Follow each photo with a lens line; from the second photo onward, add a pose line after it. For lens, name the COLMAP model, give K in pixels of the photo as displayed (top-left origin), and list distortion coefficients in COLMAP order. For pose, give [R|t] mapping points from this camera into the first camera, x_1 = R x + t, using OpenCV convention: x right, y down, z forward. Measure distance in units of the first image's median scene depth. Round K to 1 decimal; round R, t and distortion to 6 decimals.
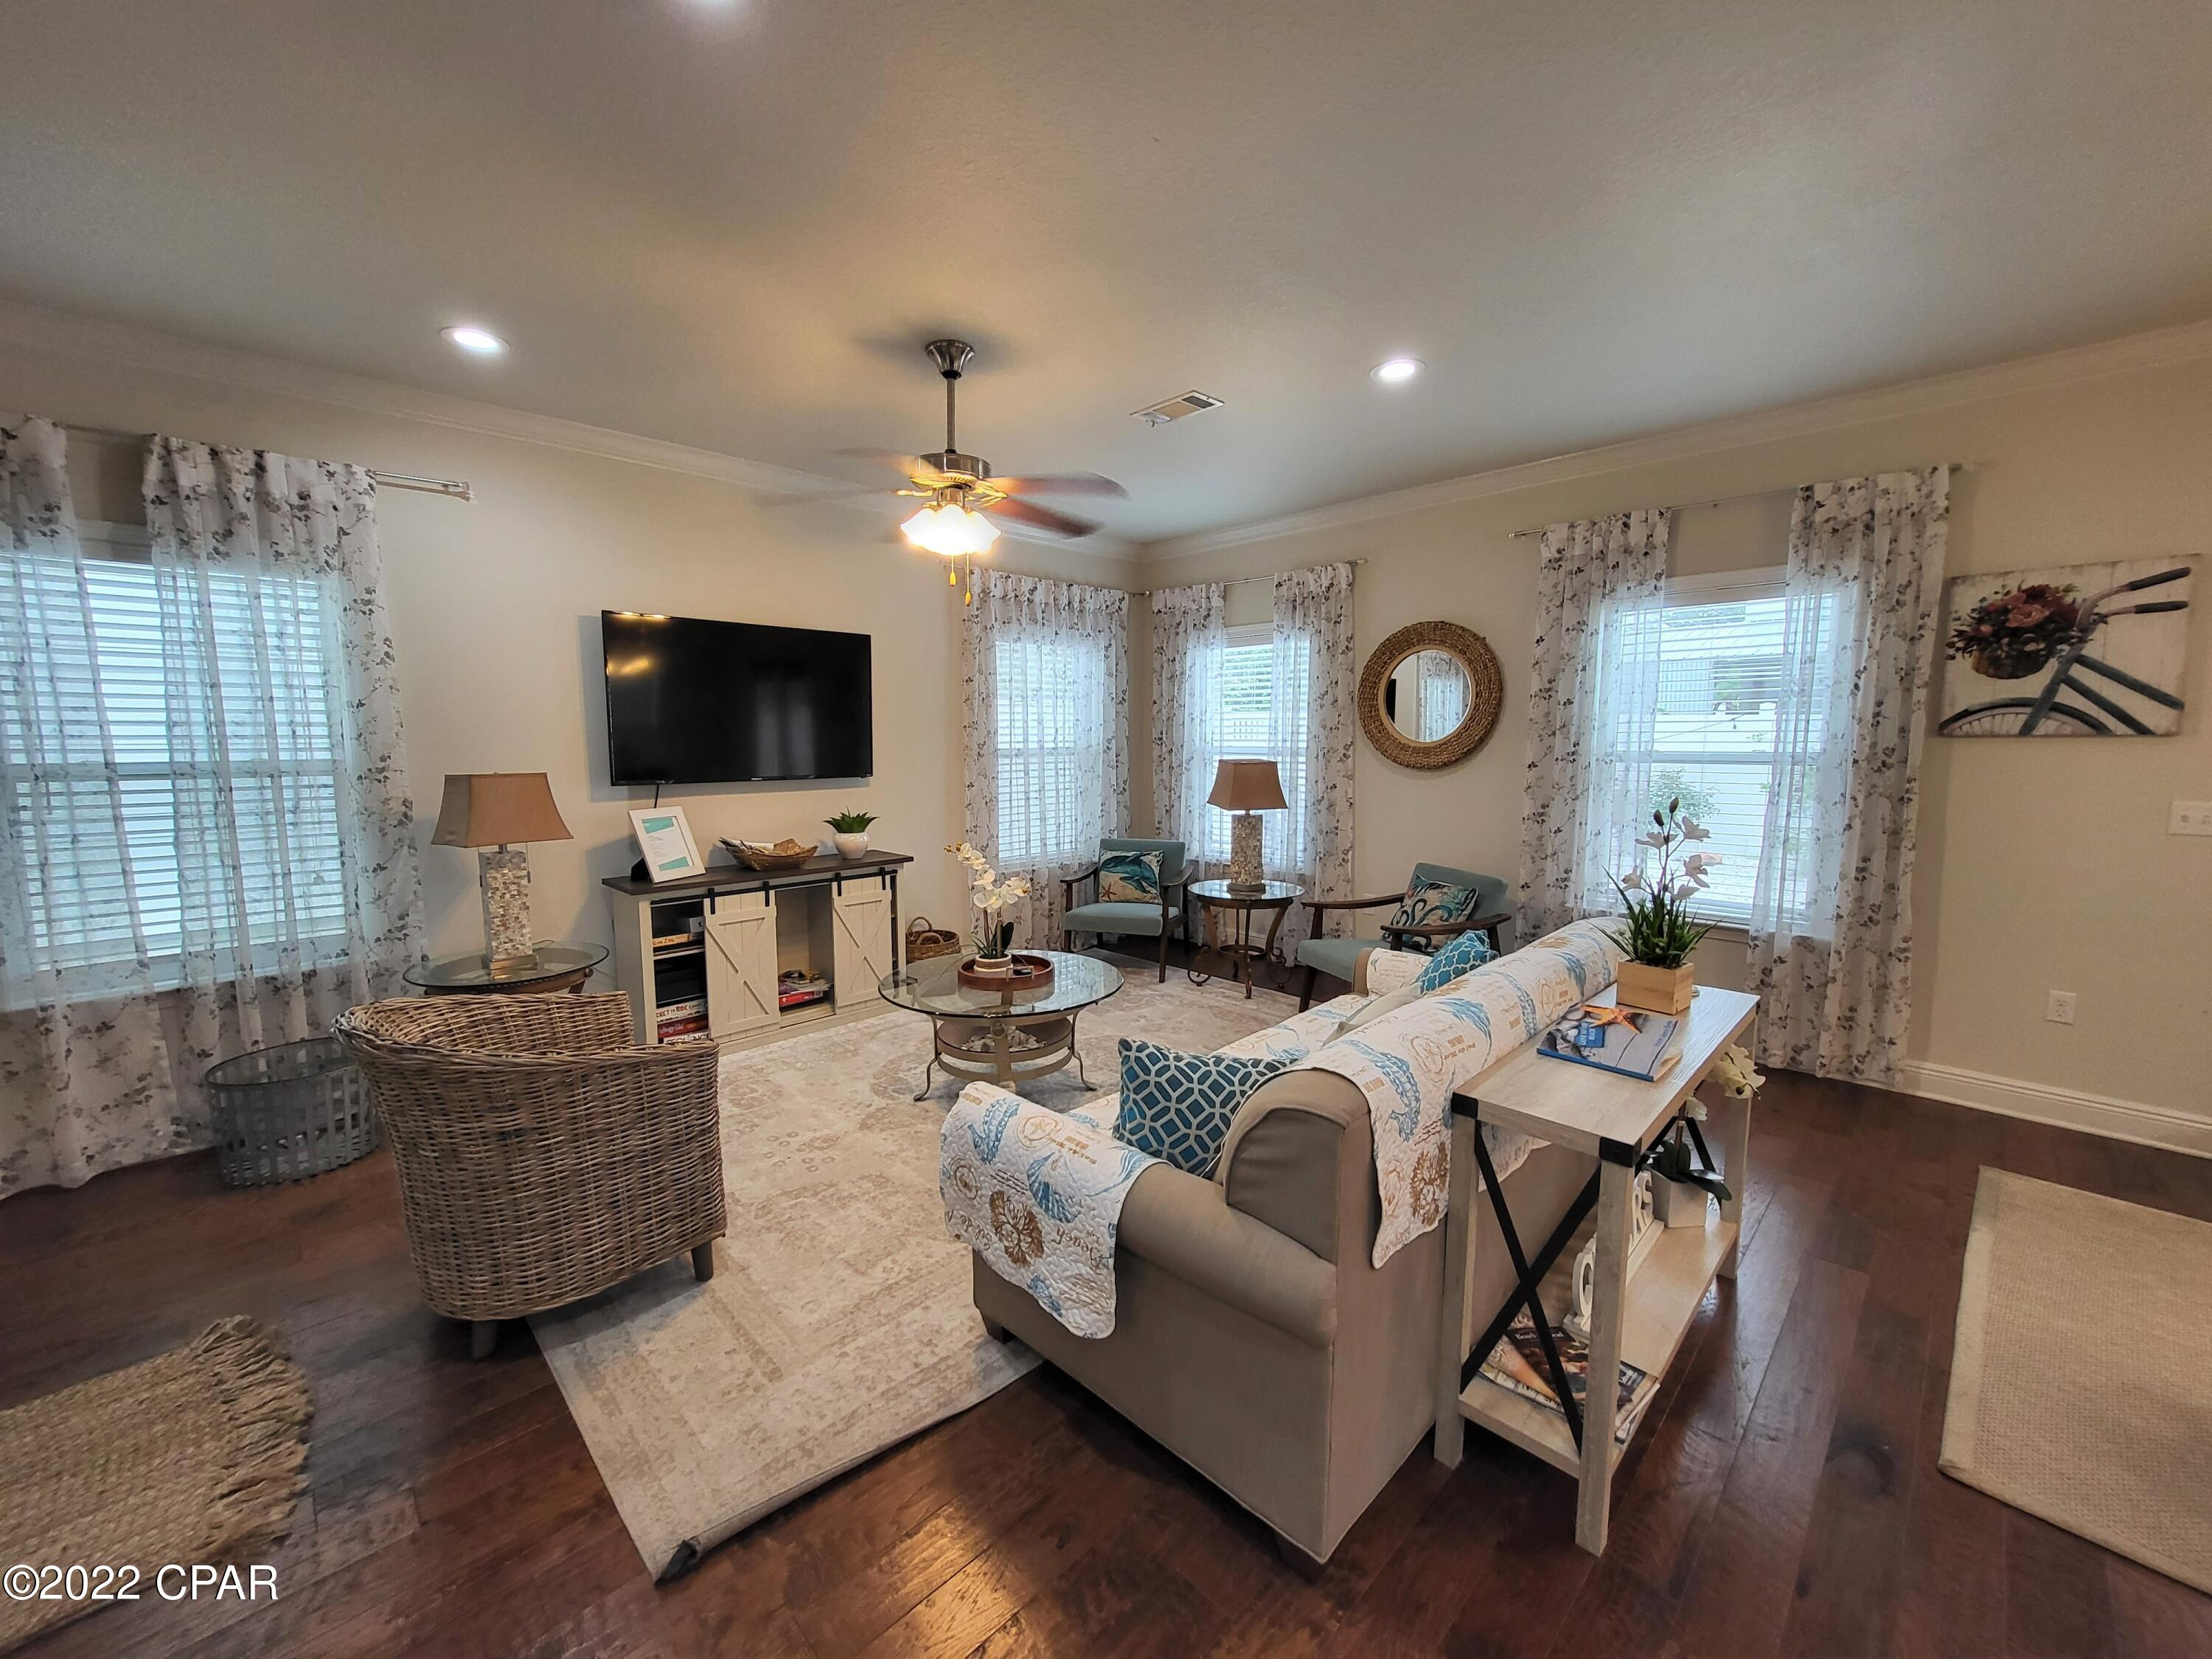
lens RADIAL K [[870.5, 0, 1093.8], [0, 870.5, 829.7], [0, 0, 1]] dist [-0.003839, 0.000067]
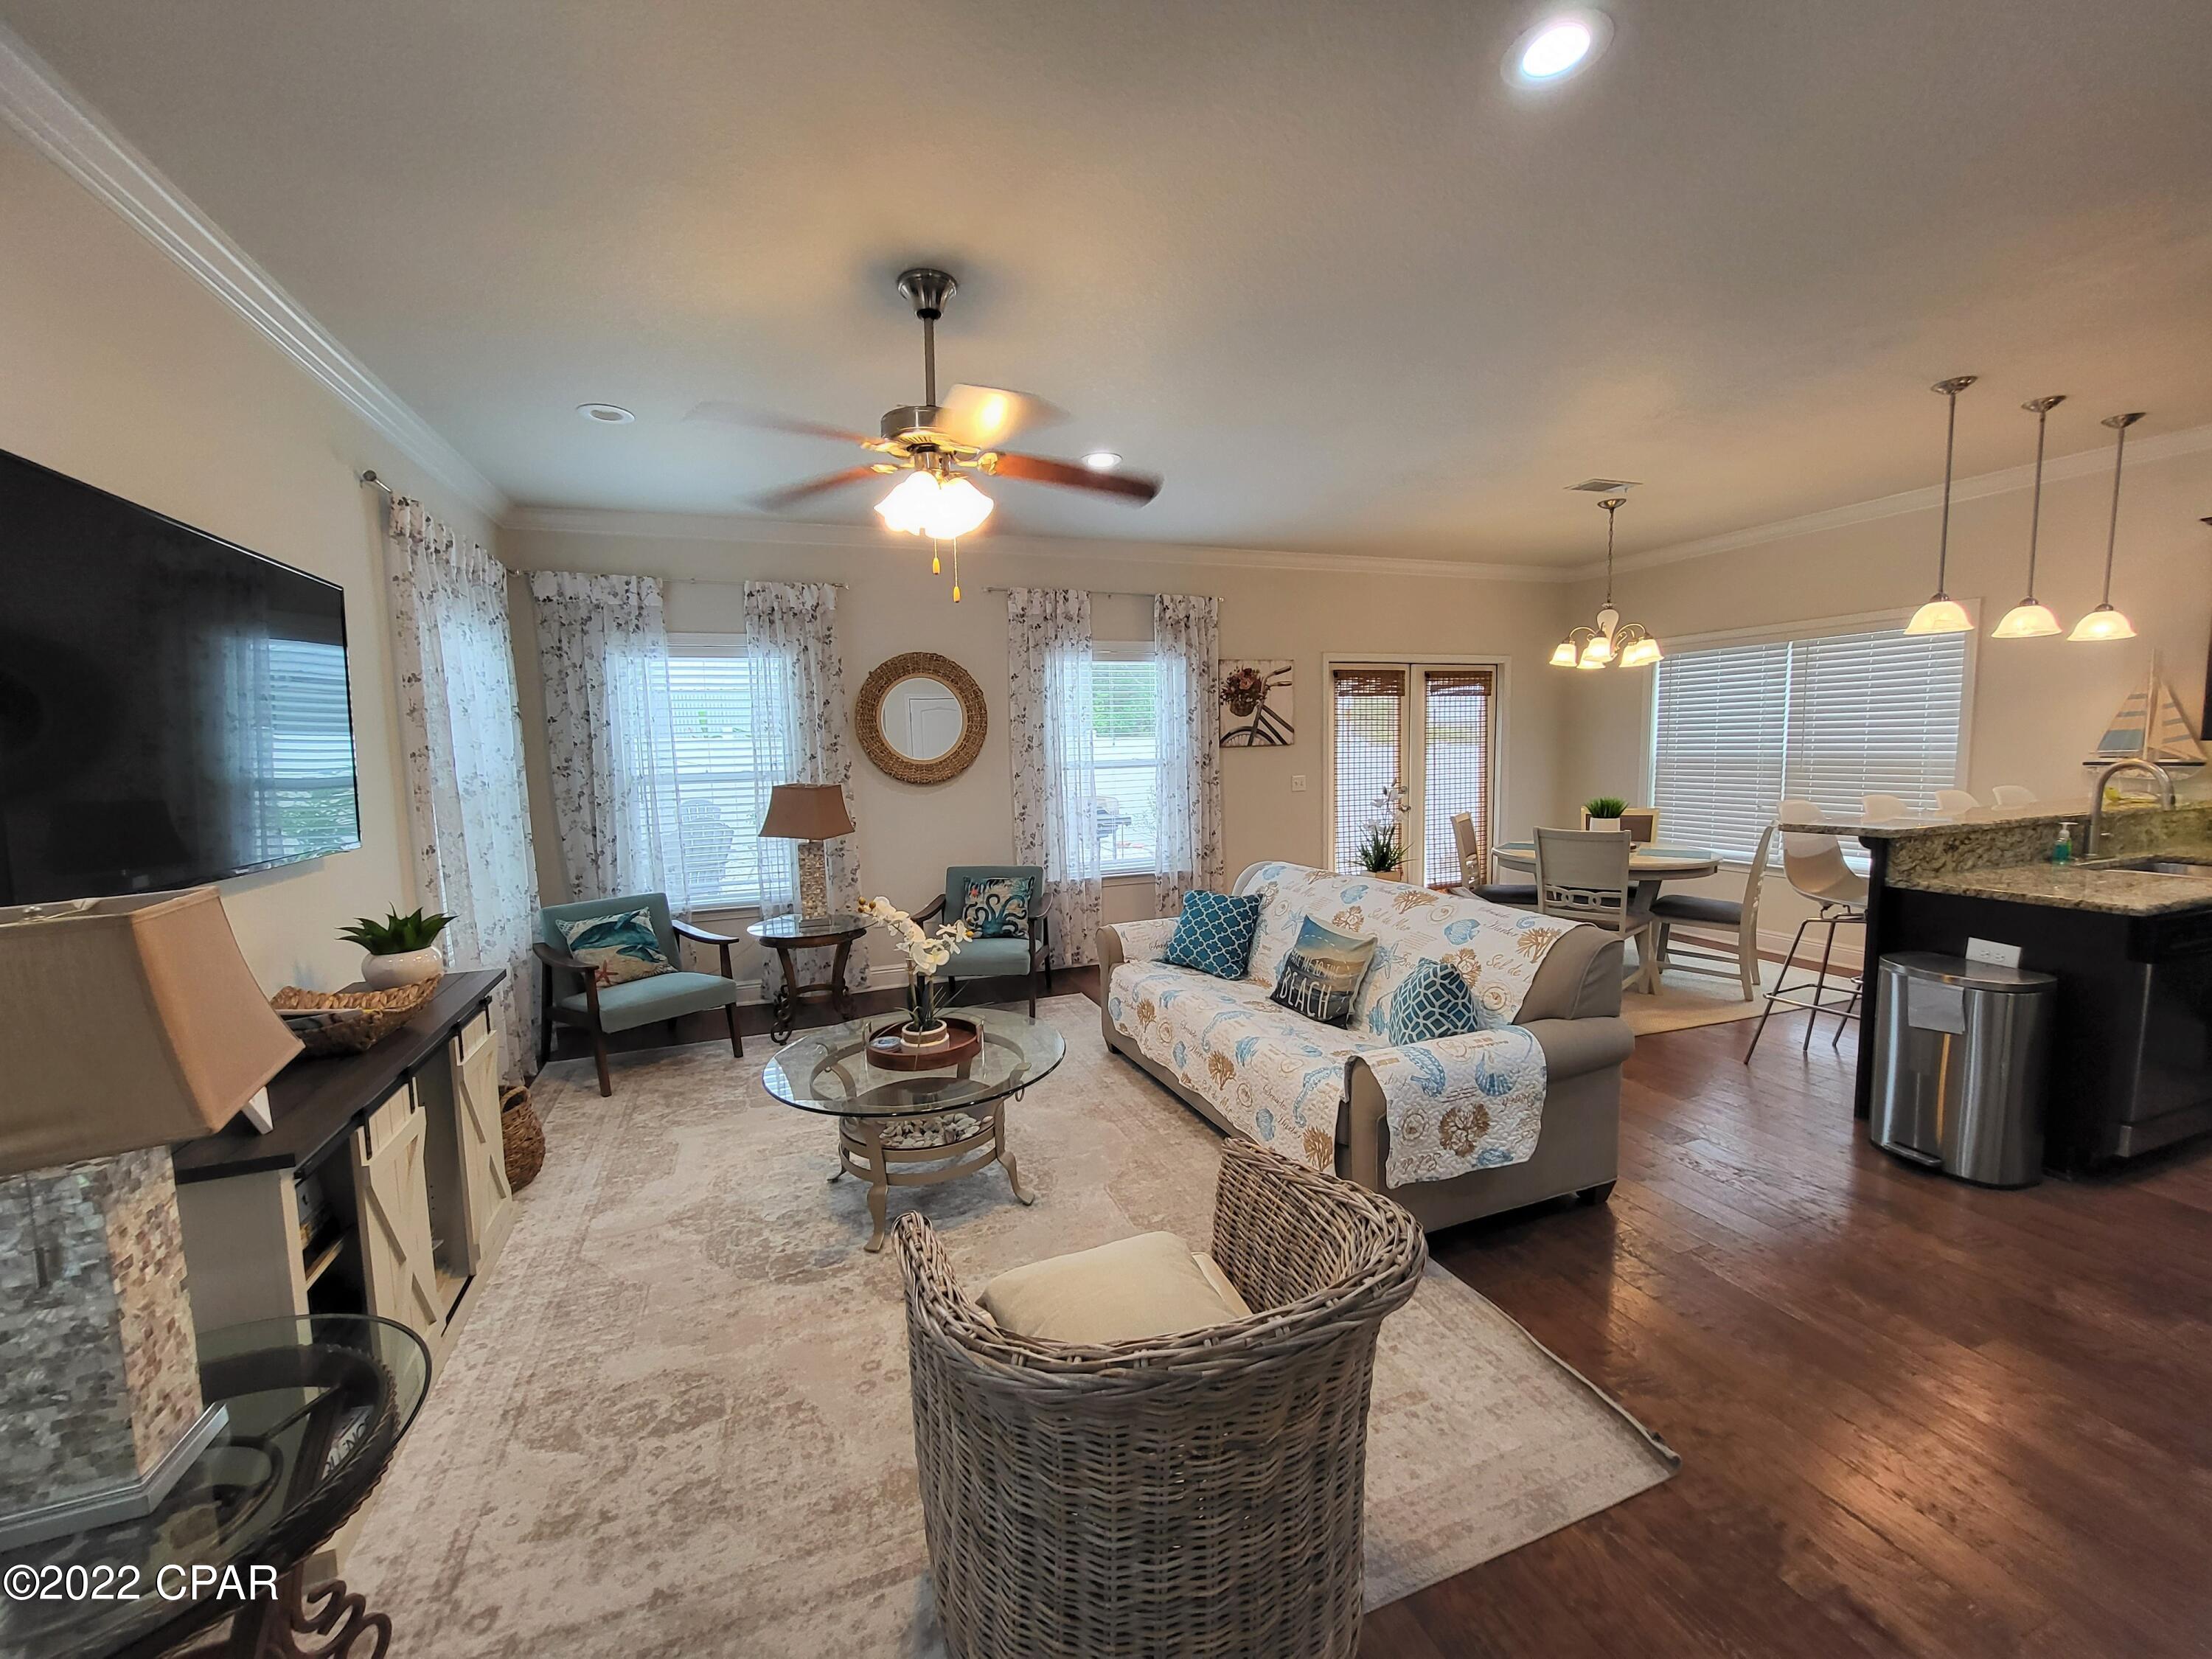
lens RADIAL K [[870.5, 0, 1093.8], [0, 870.5, 829.7], [0, 0, 1]] dist [-0.003839, 0.000067]
pose [[0.404240, -0.097151, 0.909479, -0.690113], [0.121442, 0.991240, 0.051907, -0.055457], [-0.906555, 0.089466, 0.412497, 0.442323]]
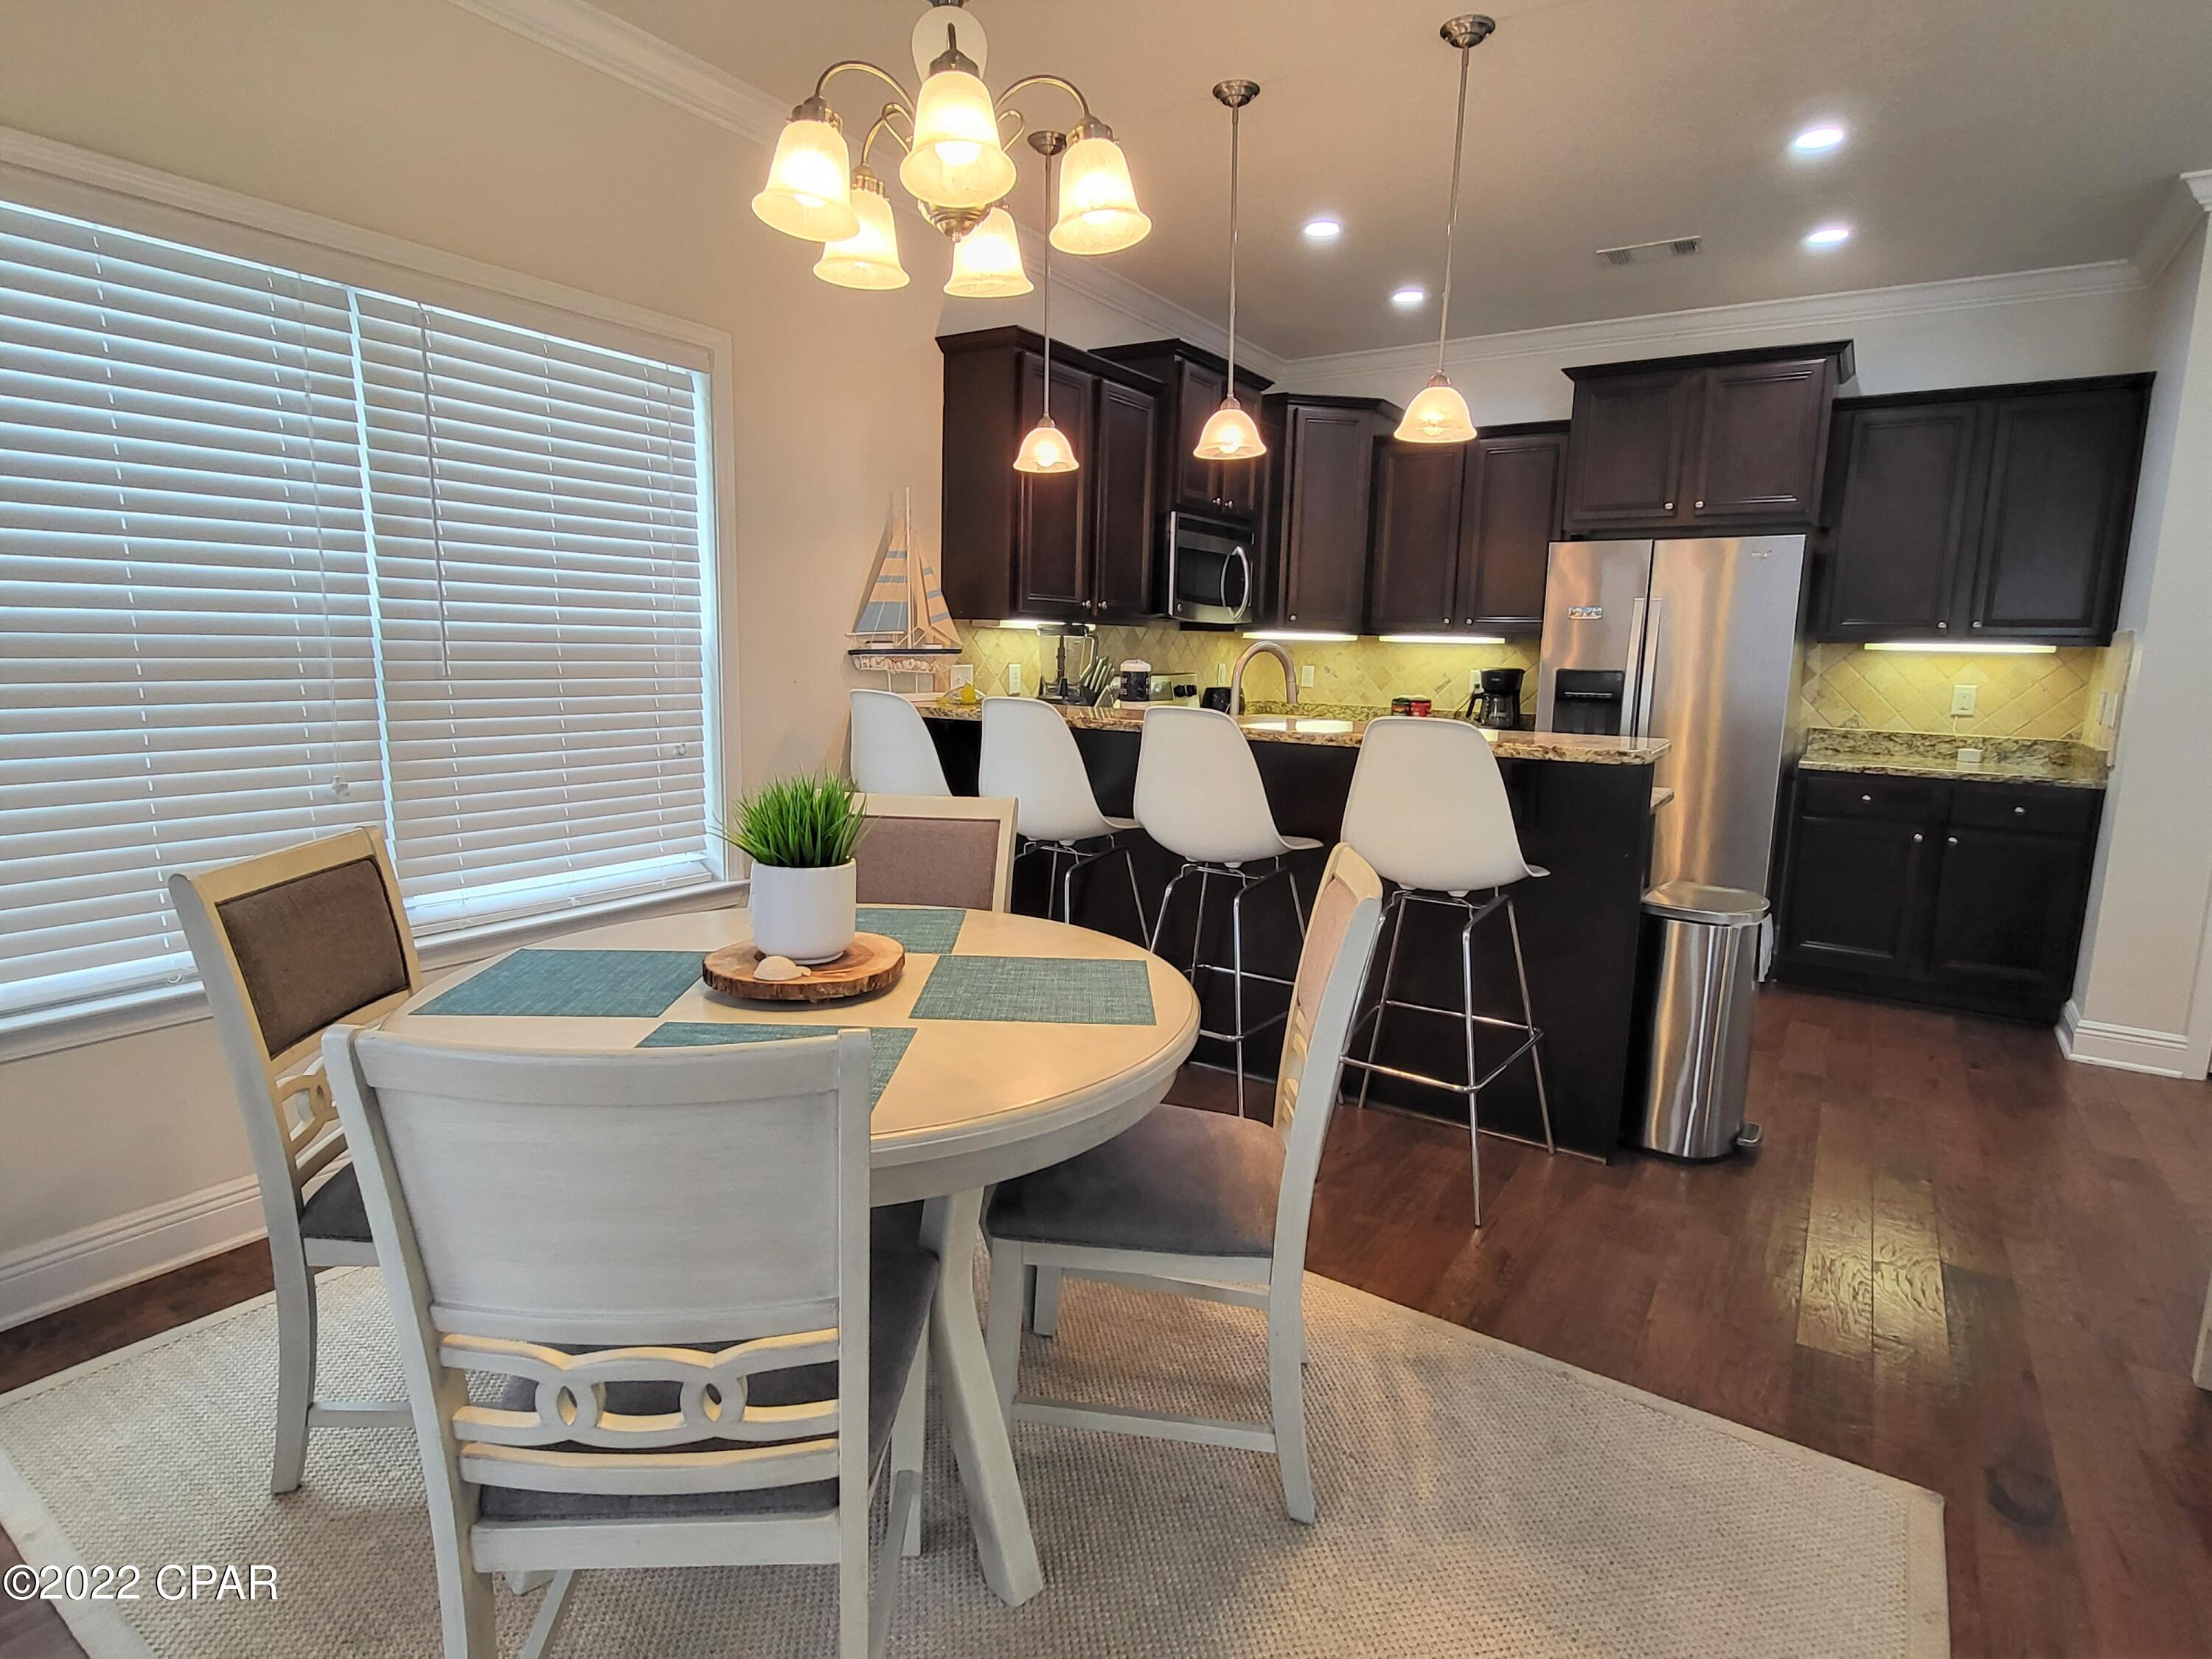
lens RADIAL K [[1164.4, 0, 1089.2], [0, 1164.4, 829.4], [0, 0, 1]] dist [-0.002806, -0.001941]
pose [[-0.975799, 0.015262, -0.218134, 0.871247], [-0.042730, 0.965021, 0.258667, -0.044841], [0.214452, 0.261728, -0.941015, 0.739920]]
